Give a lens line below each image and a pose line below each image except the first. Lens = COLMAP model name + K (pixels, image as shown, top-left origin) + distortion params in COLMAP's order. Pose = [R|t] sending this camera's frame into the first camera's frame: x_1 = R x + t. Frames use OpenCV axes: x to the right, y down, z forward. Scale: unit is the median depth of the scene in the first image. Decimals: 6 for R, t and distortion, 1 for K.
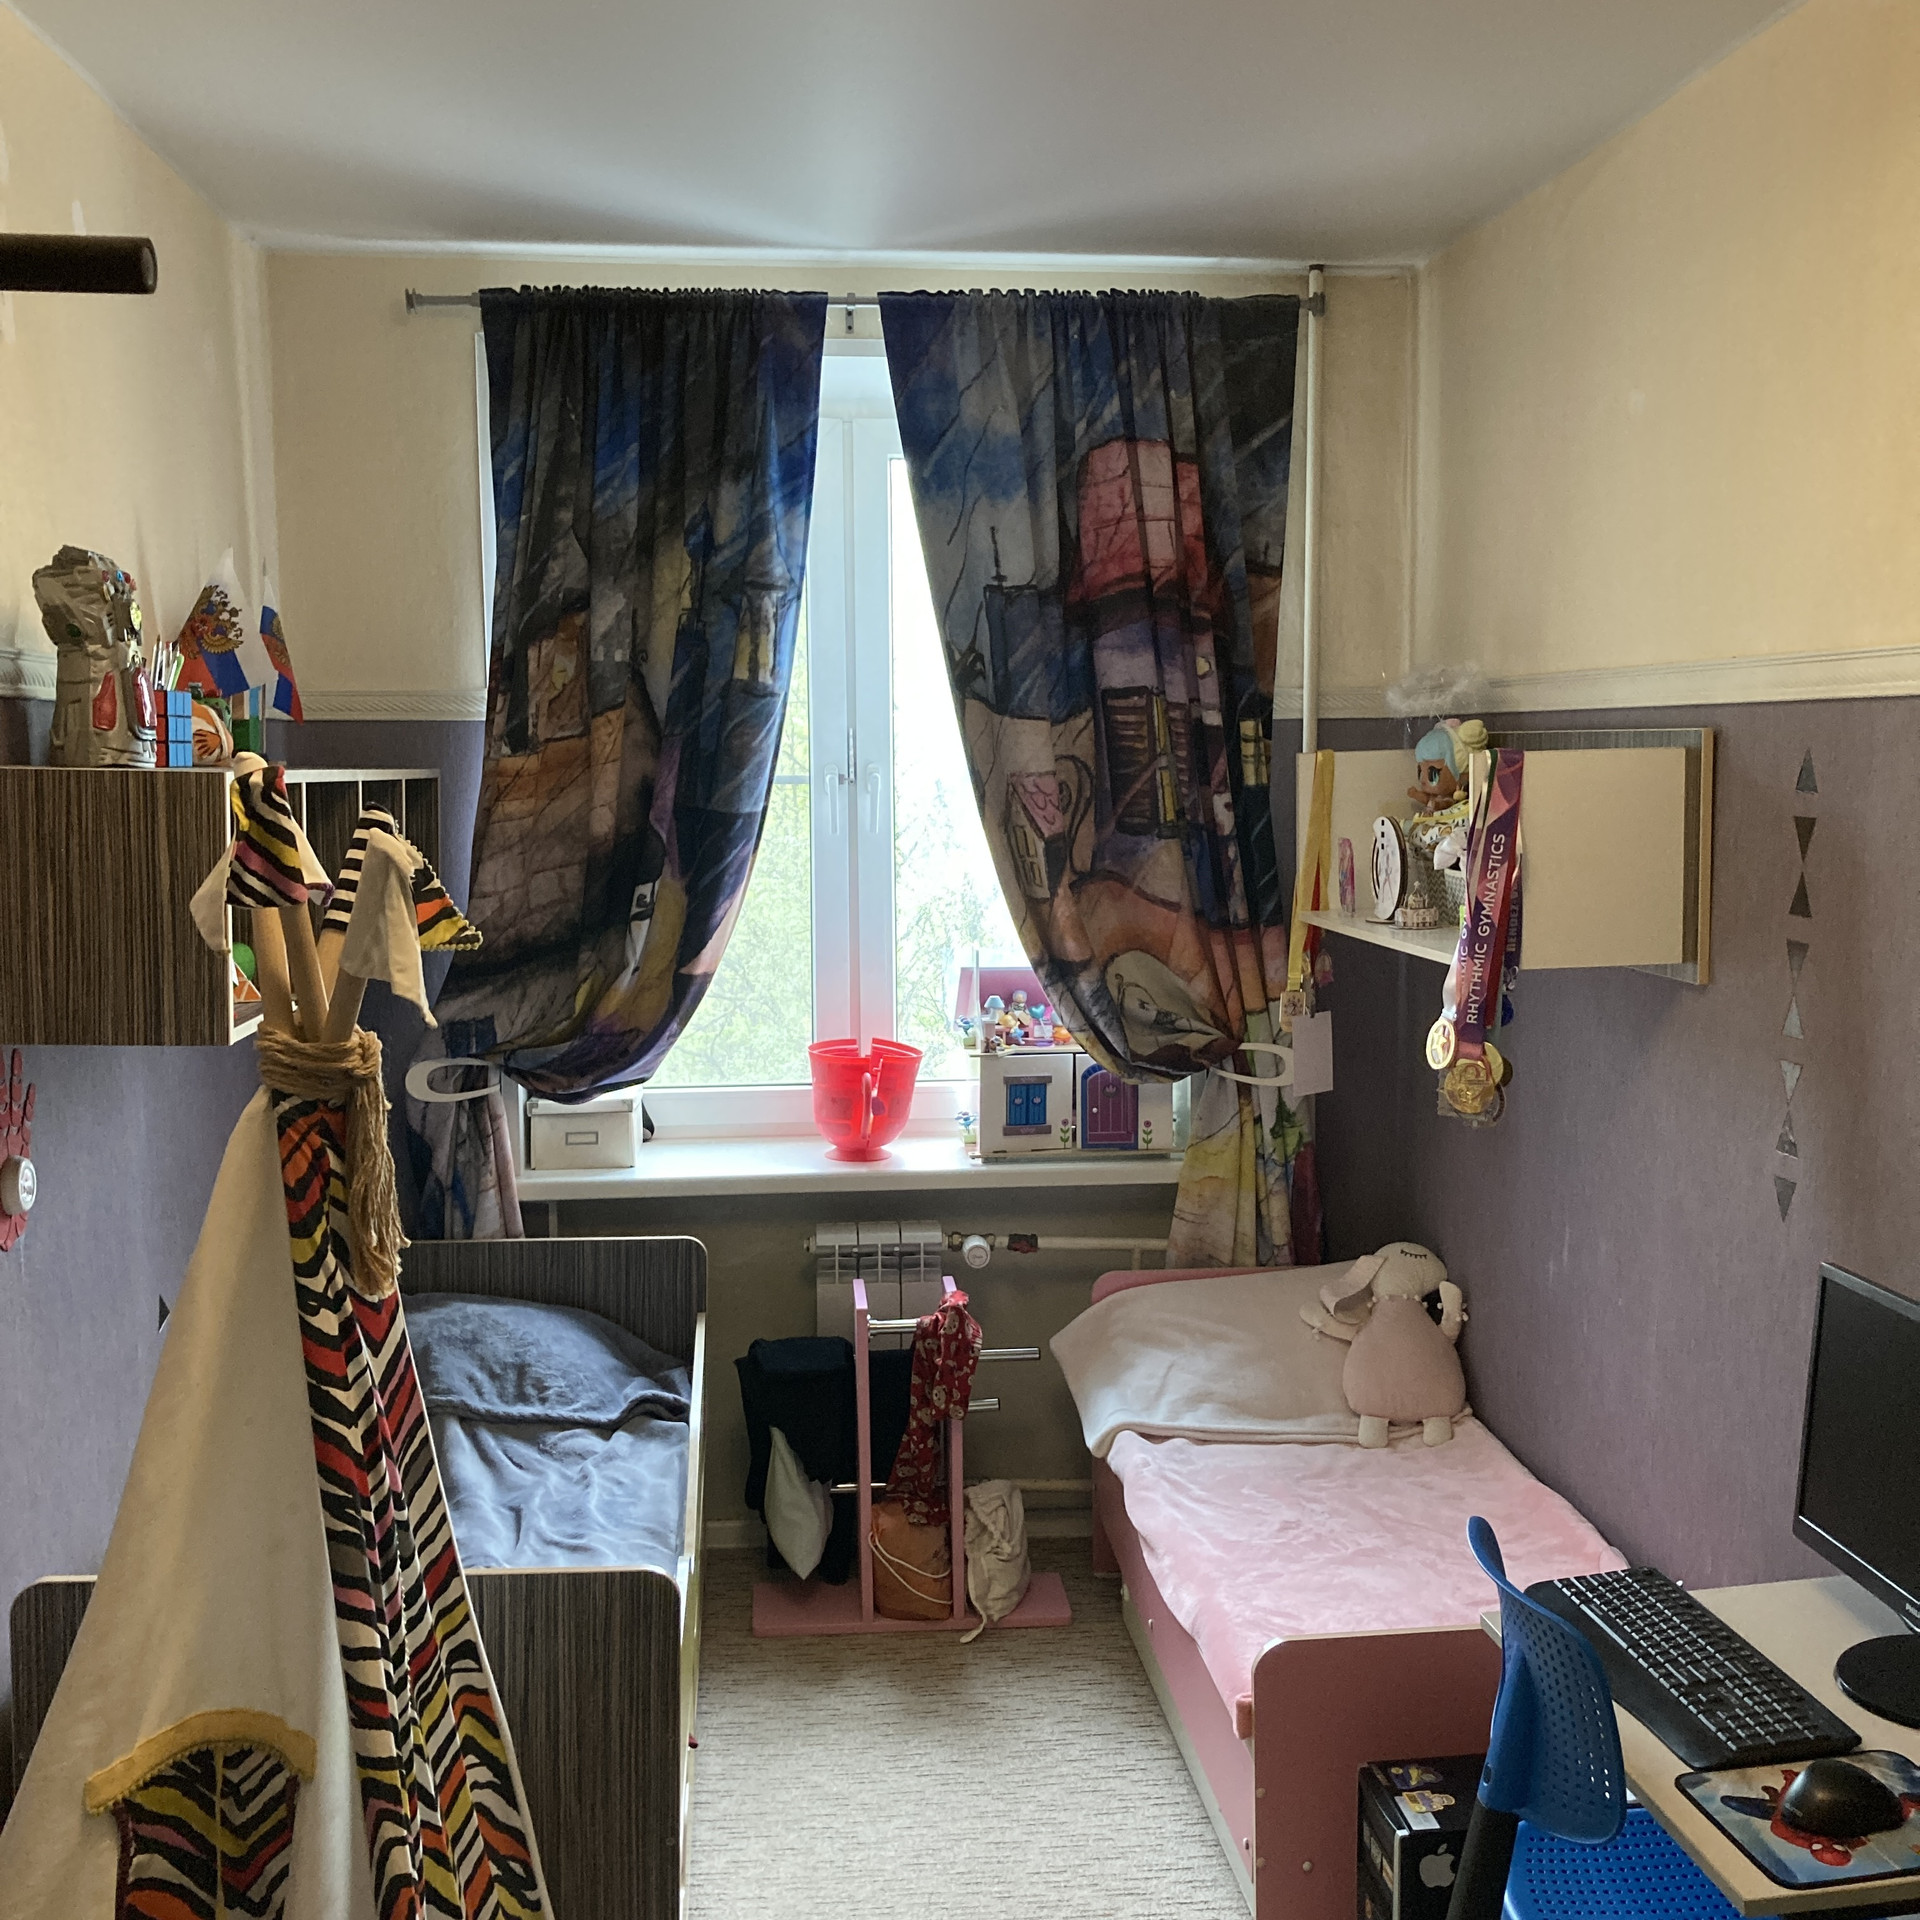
lens RADIAL K [[2138.4, 0, 952.0], [0, 2138.4, 966.4], [0, 0, 1]] dist [0.015525, 0.000000]
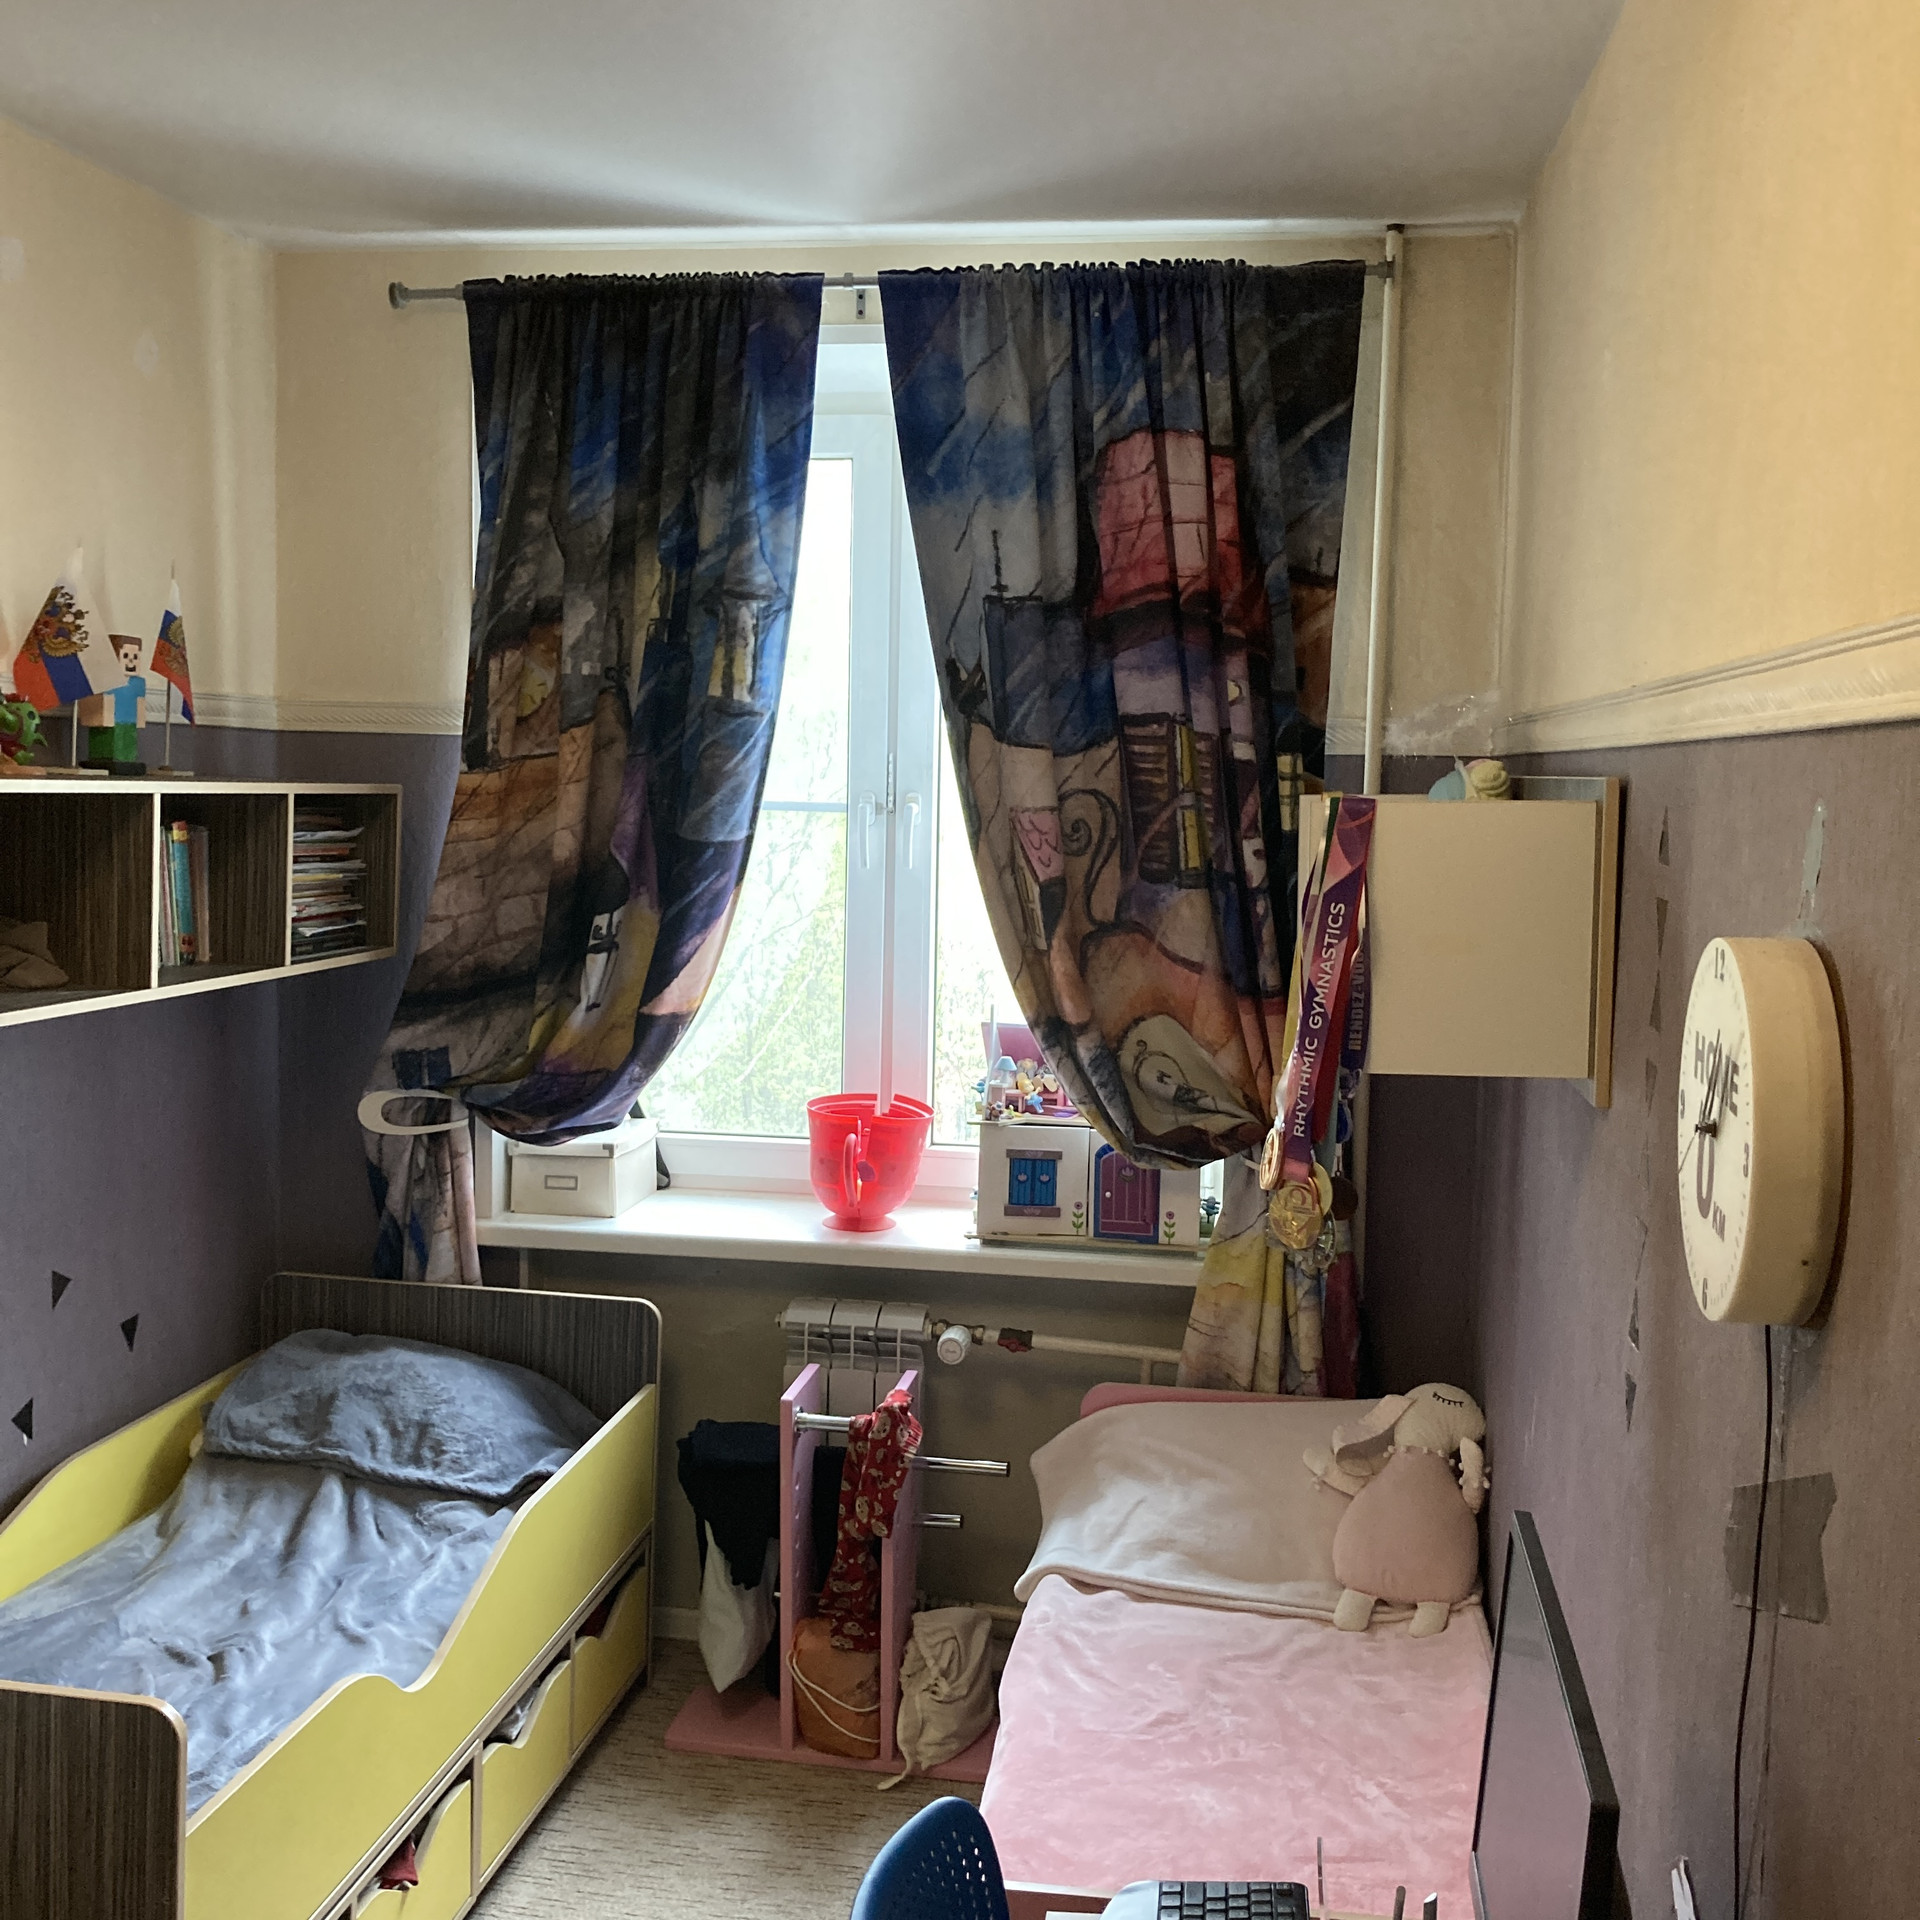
lens RADIAL K [[2138.4, 0, 965.1], [0, 2138.4, 945.4], [0, 0, 1]] dist [0.015525, 0.000000]
pose [[0.965649, 0.047717, -0.255432, 0.242650], [-0.053202, 0.998477, -0.014604, -0.019896], [0.254346, 0.027692, 0.966717, 0.143977]]
